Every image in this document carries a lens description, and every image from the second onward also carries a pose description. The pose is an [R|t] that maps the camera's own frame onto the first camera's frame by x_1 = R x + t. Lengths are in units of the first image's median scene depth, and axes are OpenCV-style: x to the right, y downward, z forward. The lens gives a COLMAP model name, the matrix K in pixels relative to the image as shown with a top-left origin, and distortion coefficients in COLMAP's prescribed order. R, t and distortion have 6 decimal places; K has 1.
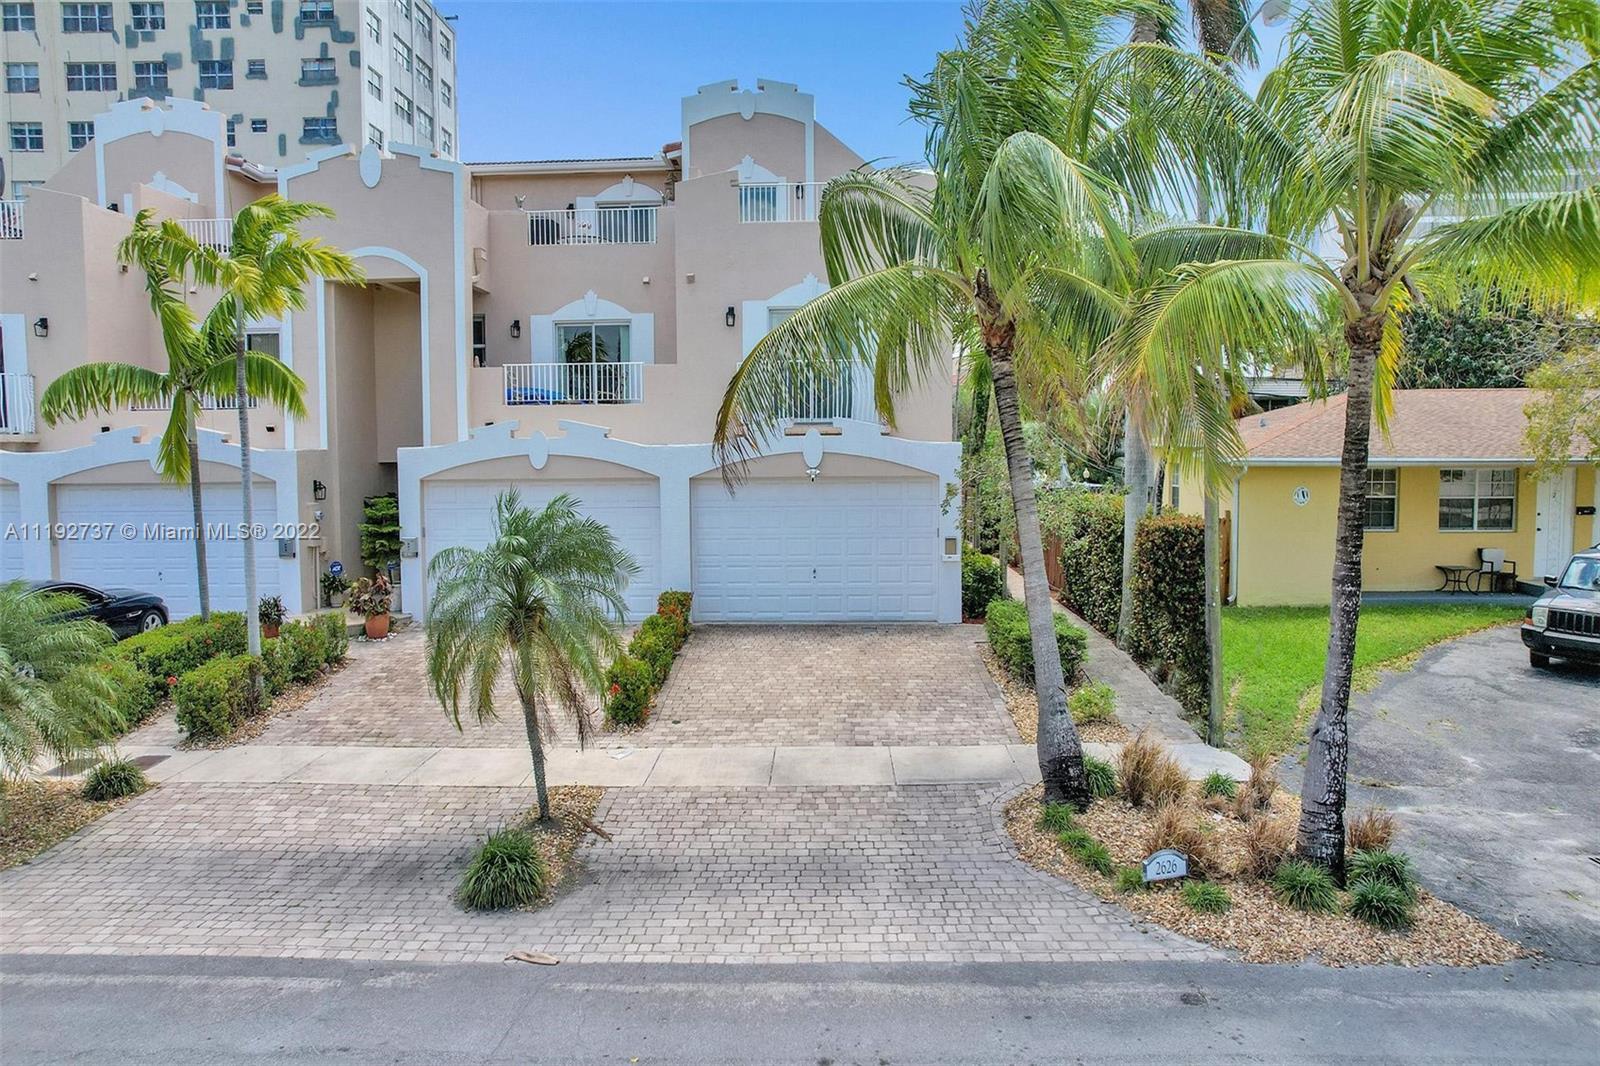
lens RADIAL K [[1002.1, 0, 800.0], [0, 1002.1, 533.0], [0, 0, 1]] dist [-0.062327, 0.053581]
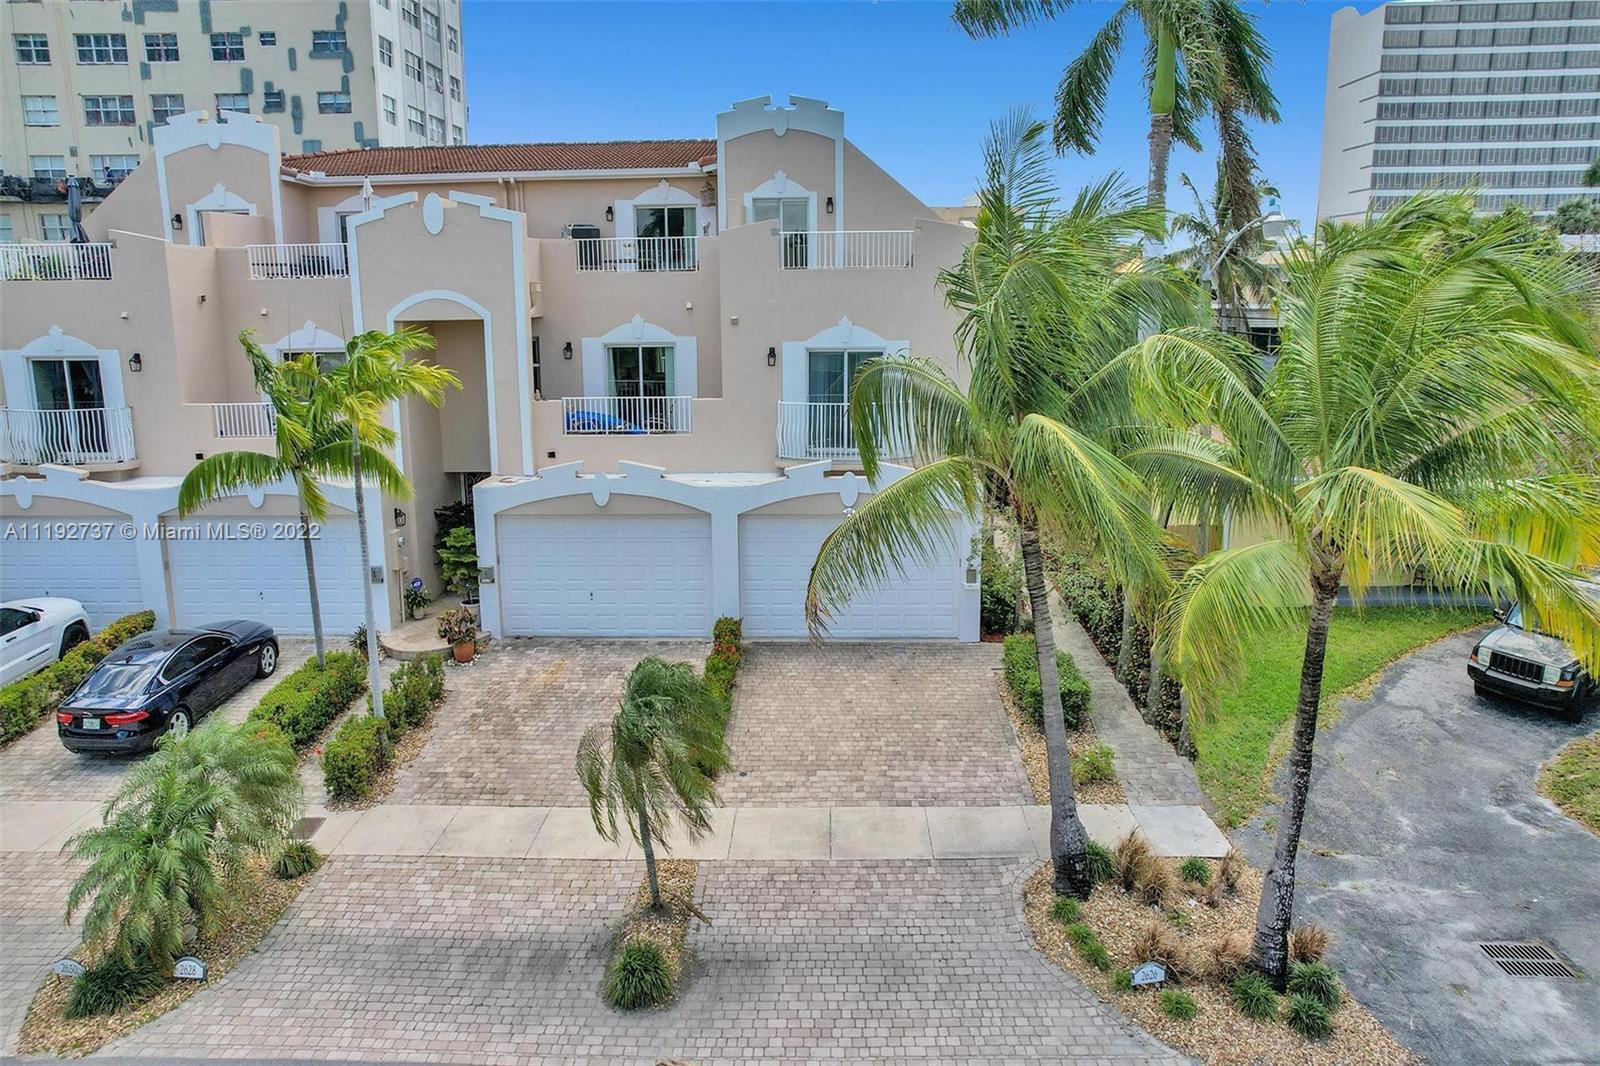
lens RADIAL K [[1004.6, 0, 804.6], [0, 1004.6, 487.3], [0, 0, 1]] dist [-0.069000, 0.057061]
pose [[0.999984, -0.000256, 0.005617, -0.068255], [-0.000345, 0.994298, 0.106639, -0.326026], [-0.005612, -0.106639, 0.994282, -0.165561]]
